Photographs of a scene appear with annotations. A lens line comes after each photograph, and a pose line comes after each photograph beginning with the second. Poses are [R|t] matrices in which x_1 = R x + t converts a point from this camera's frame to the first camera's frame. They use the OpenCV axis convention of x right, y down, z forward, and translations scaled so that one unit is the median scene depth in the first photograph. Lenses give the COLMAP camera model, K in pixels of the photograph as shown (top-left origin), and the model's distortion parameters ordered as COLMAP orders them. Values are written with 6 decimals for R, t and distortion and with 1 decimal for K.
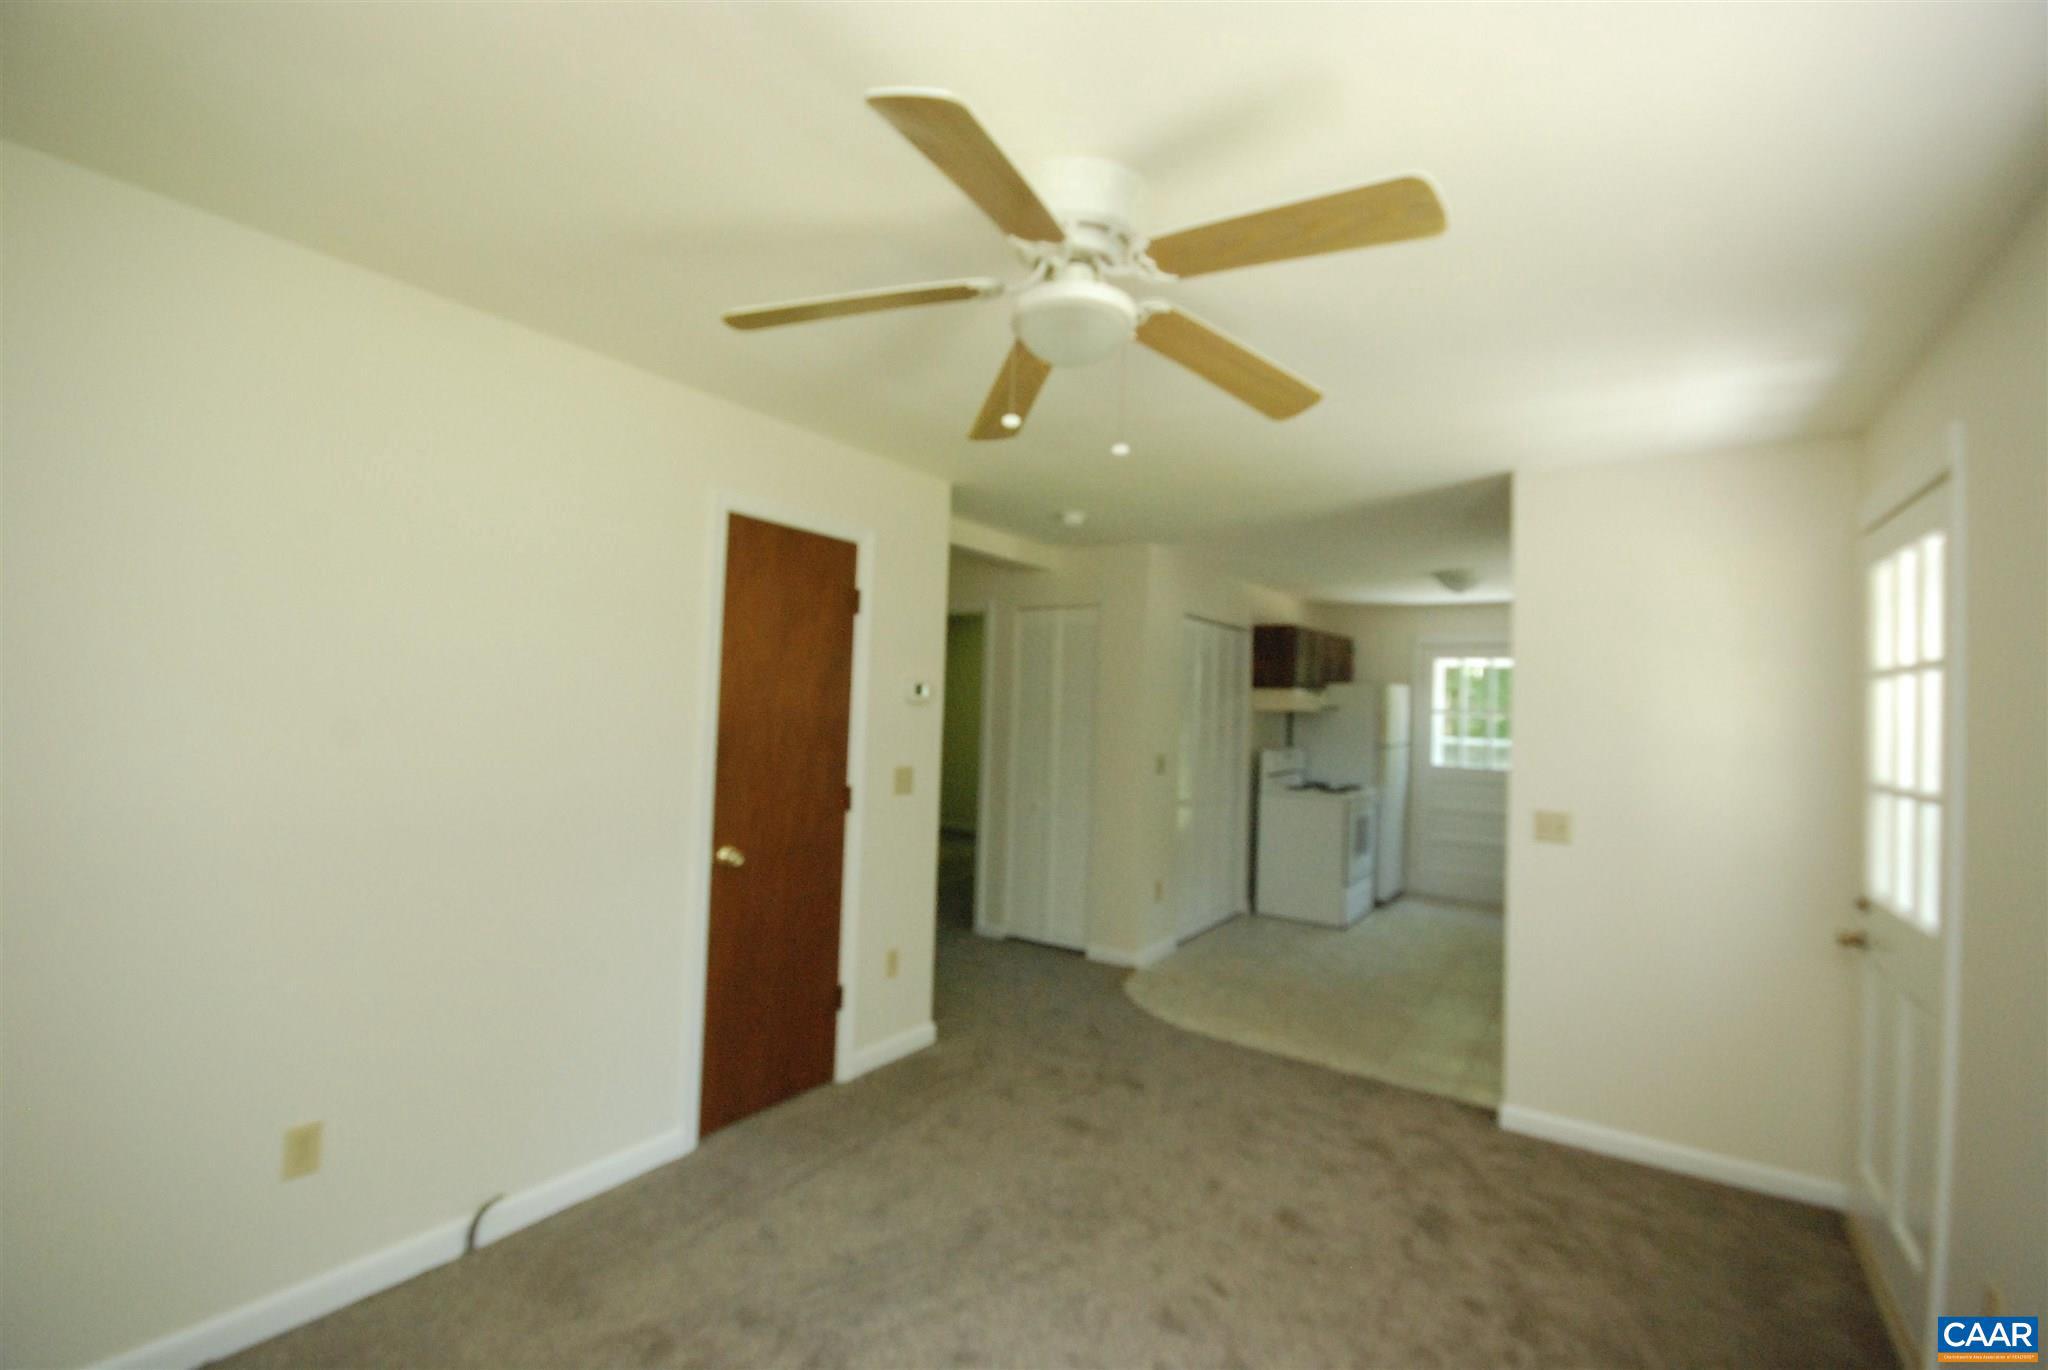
lens RADIAL K [[898.2, 0, 1016.8], [0, 898.2, 699.7], [0, 0, 1]] dist [-0.005483, -0.002540]
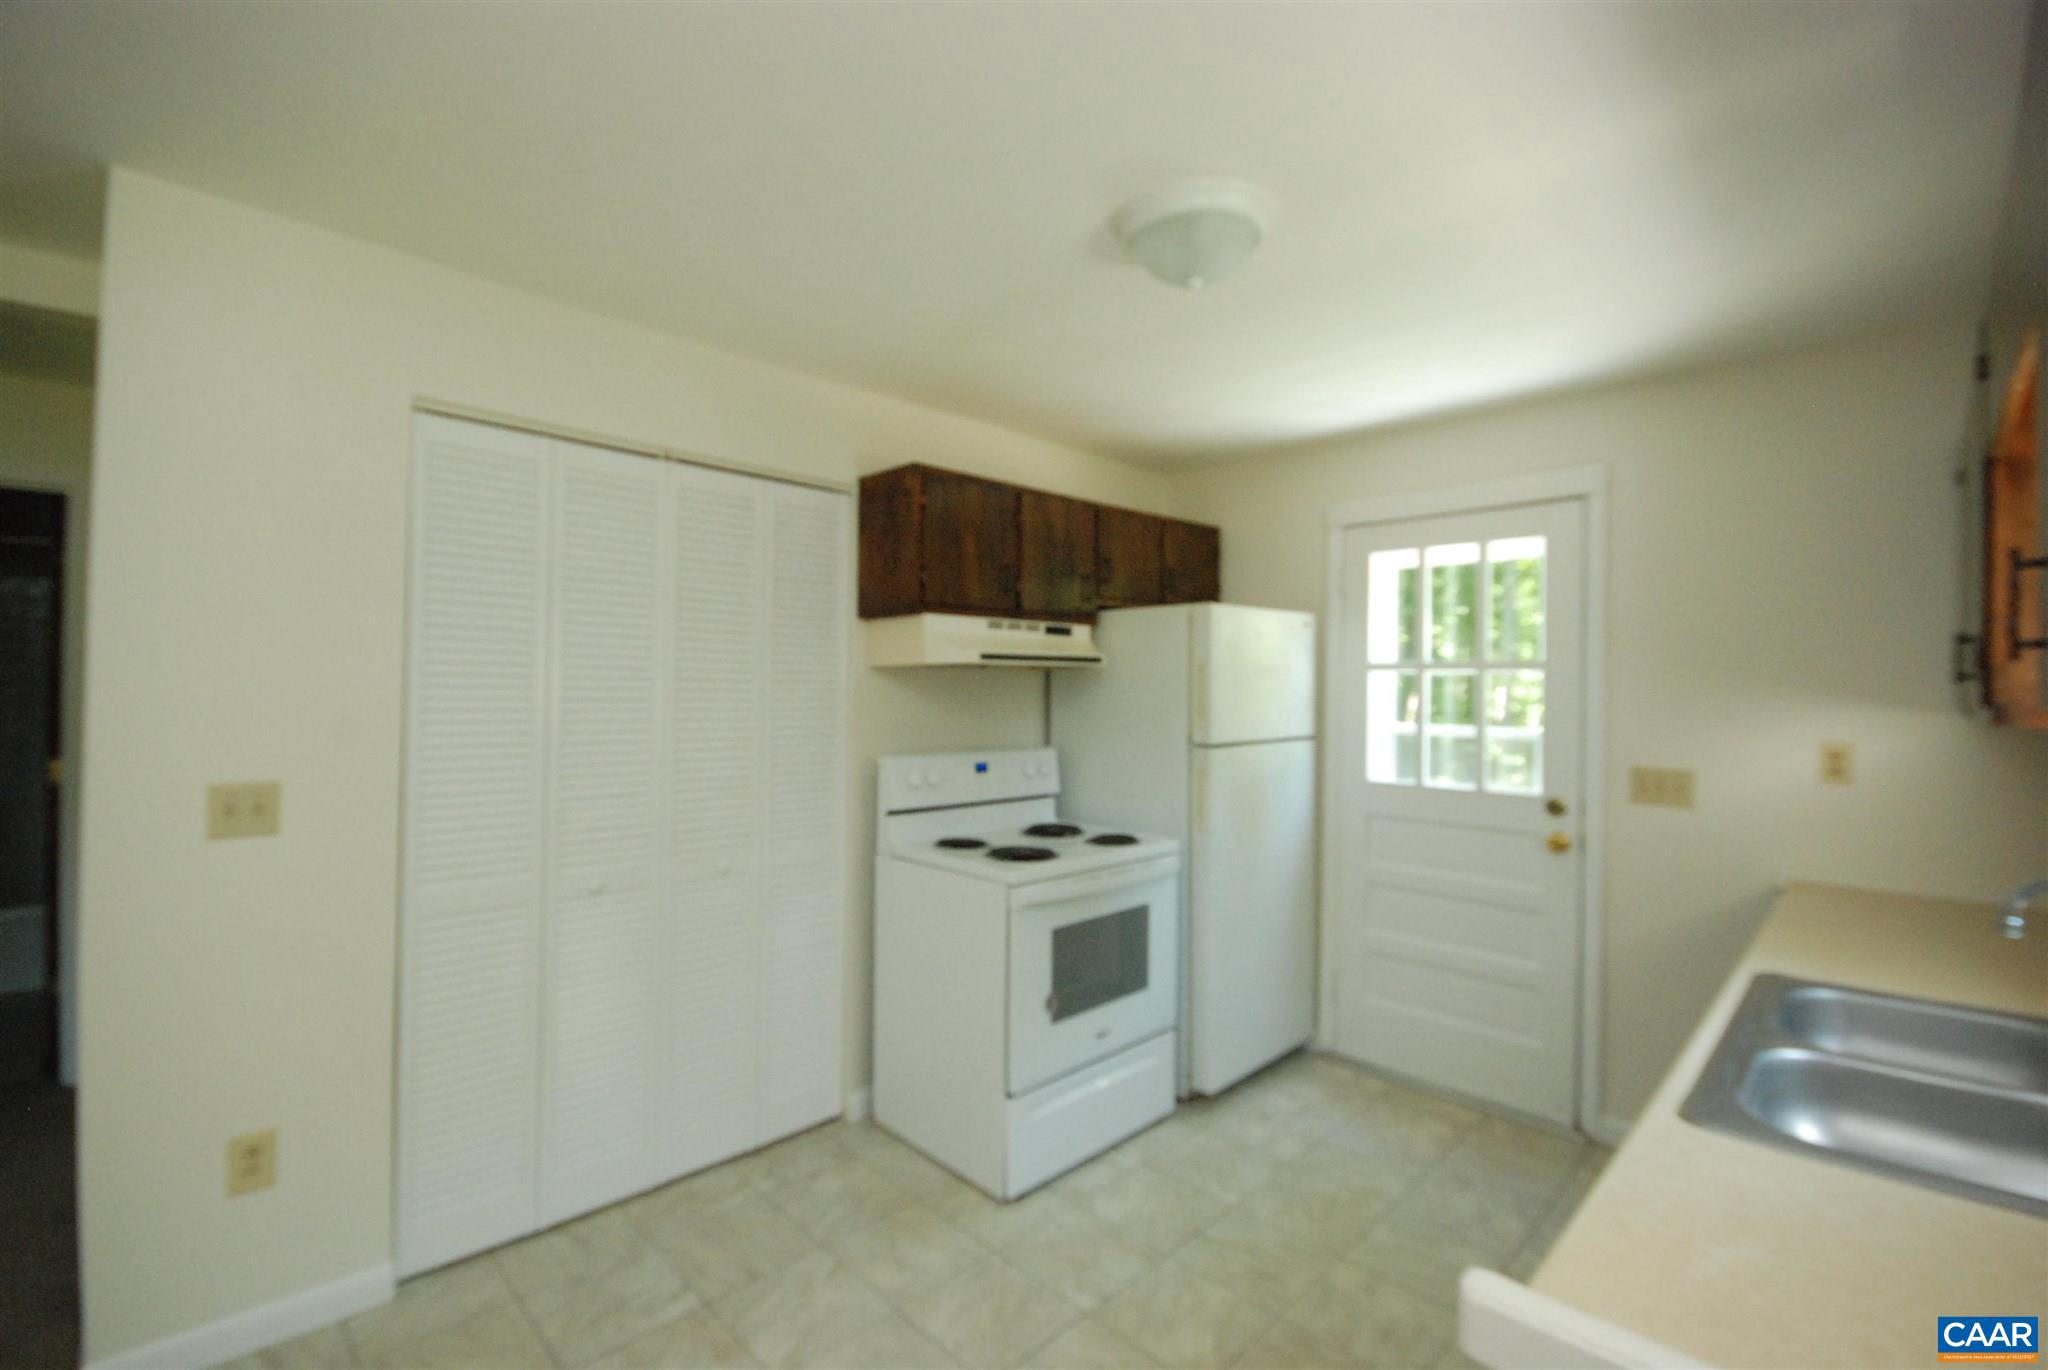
lens RADIAL K [[898.2, 0, 1028.7], [0, 898.2, 686.9], [0, 0, 1]] dist [-0.005483, -0.002540]
pose [[0.980742, -0.013312, -0.194854, 0.387032], [0.014902, 0.999867, 0.006695, 0.018283], [0.194739, -0.009469, 0.980809, 0.519388]]
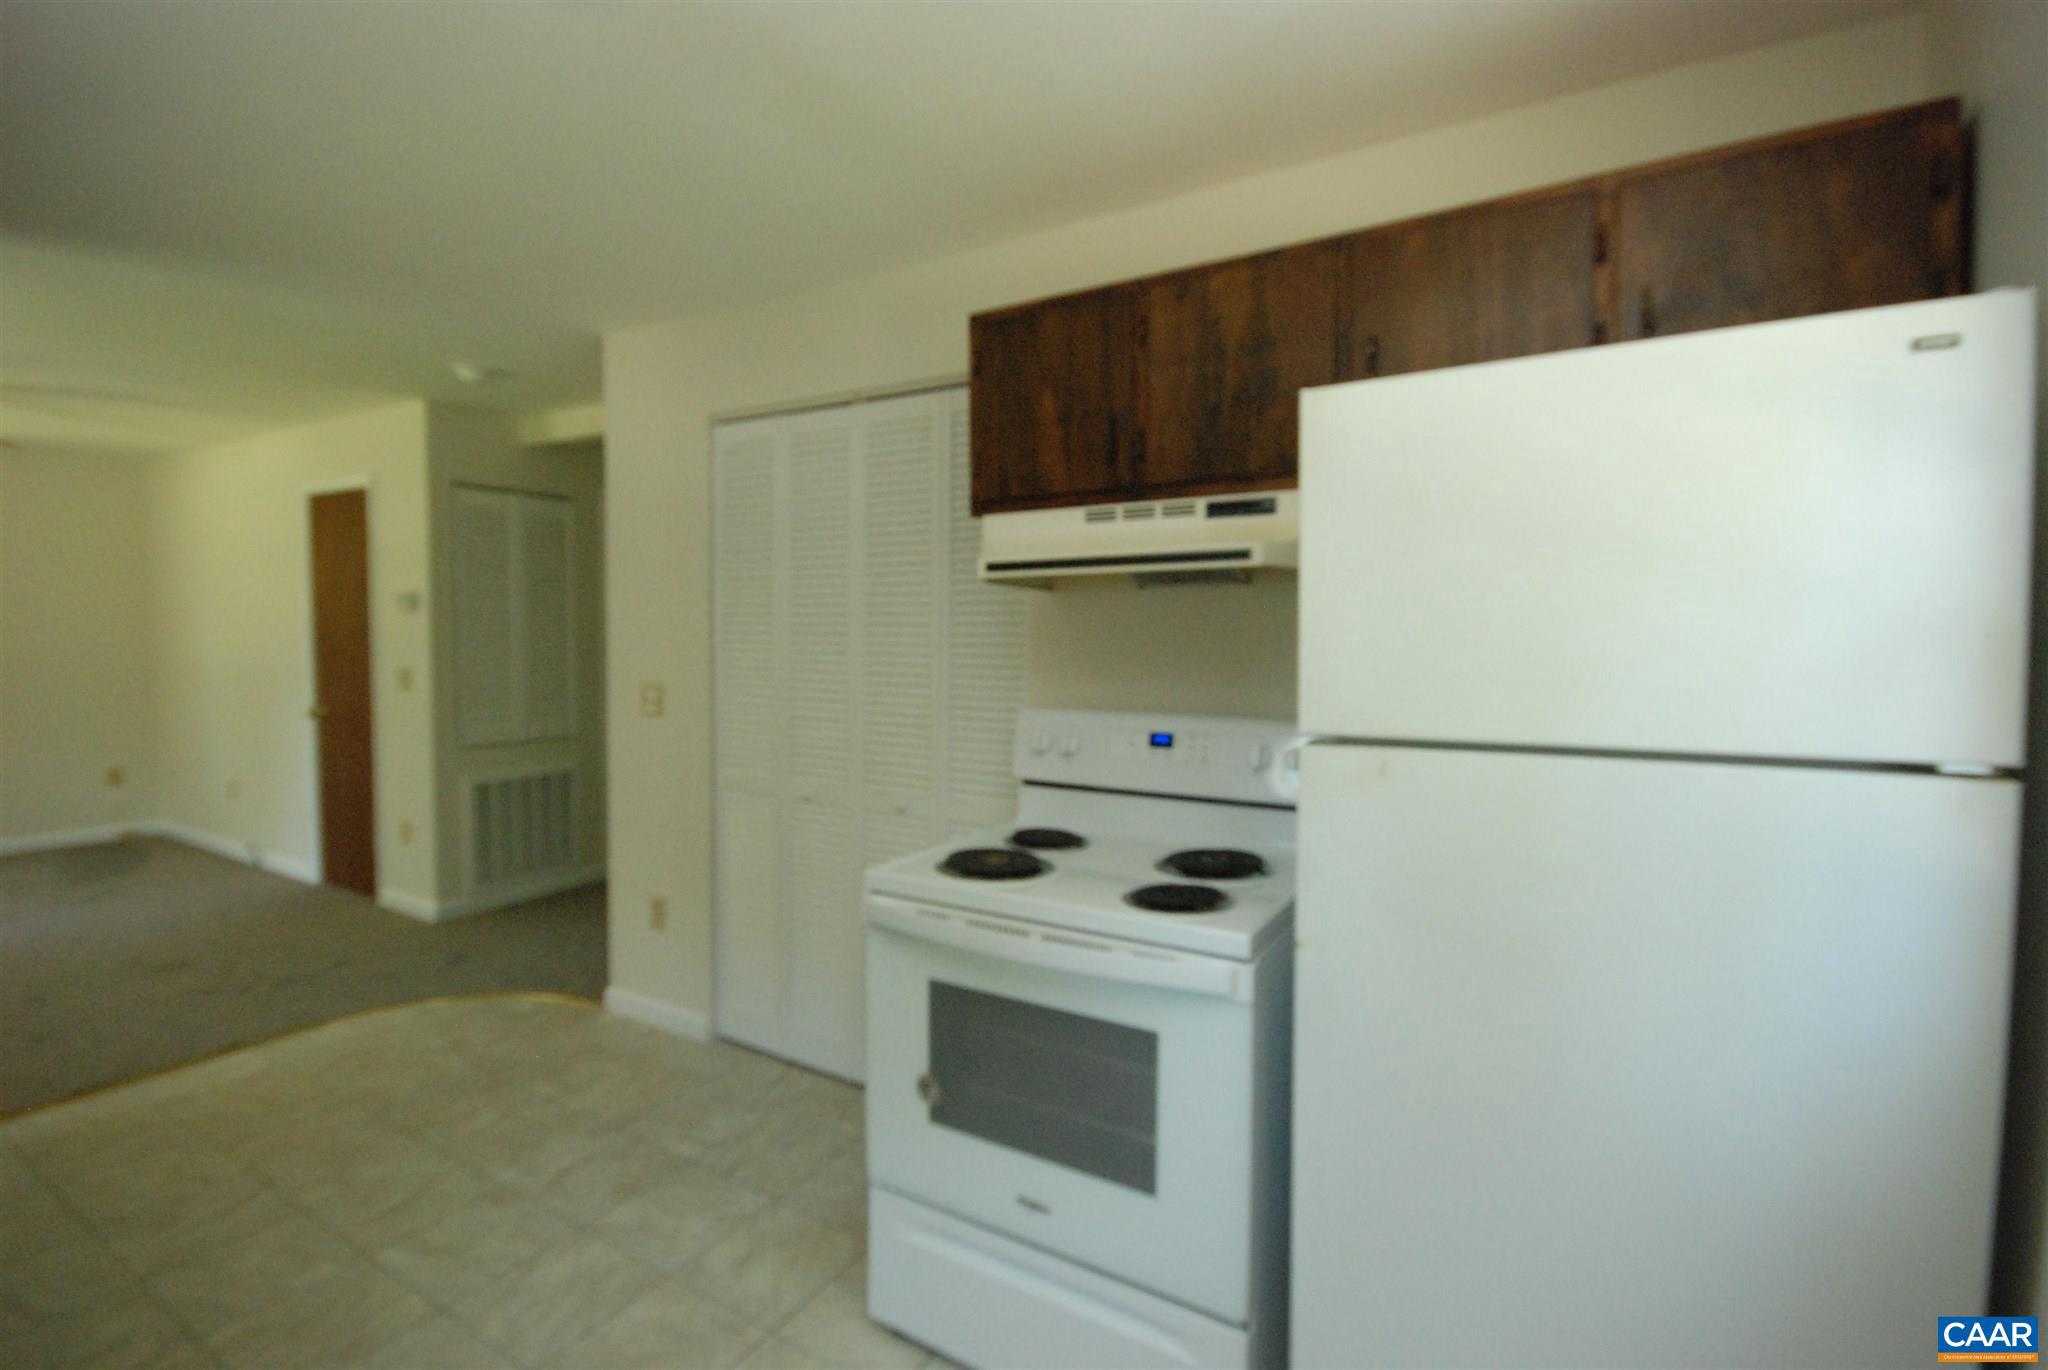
lens RADIAL K [[928.0, 0, 1017.3], [0, 928.0, 682.0], [0, 0, 1]] dist [-0.008229, 0.000379]
pose [[0.045856, 0.029209, -0.998521, 0.564831], [0.013391, 0.999465, 0.029852, 0.032661], [0.998858, -0.014740, 0.045440, 0.884098]]
